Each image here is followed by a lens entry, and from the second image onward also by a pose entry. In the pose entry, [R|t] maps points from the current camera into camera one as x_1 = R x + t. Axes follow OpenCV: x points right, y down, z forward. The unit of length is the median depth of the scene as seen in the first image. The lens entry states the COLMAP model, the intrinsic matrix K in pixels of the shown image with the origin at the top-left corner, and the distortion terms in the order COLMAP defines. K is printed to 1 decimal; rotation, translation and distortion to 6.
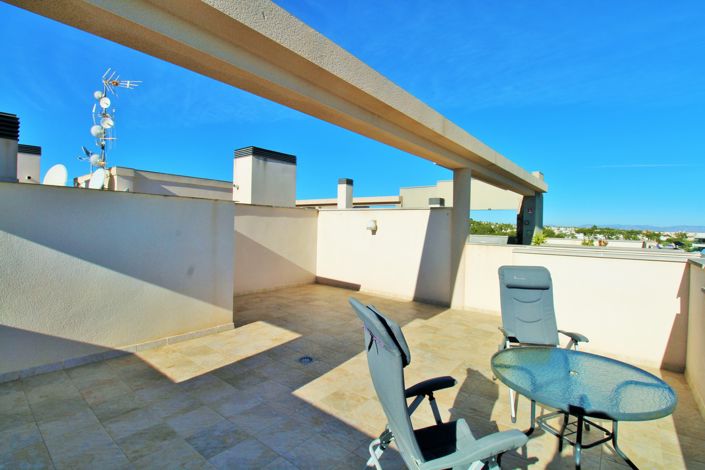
lens RADIAL K [[334.6, 0, 352.5], [0, 334.6, 235.0], [0, 0, 1]] dist [-0.001251, -0.000190]
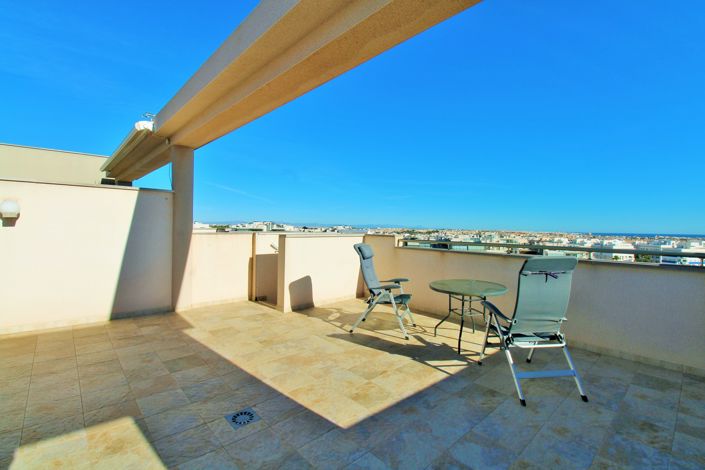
lens RADIAL K [[334.6, 0, 352.5], [0, 334.6, 235.0], [0, 0, 1]] dist [-0.001251, -0.000190]
pose [[0.132069, -0.040532, 0.990412, -0.671978], [0.014916, 0.999132, 0.038900, 0.001097], [-0.991128, 0.009635, 0.132559, 0.642582]]
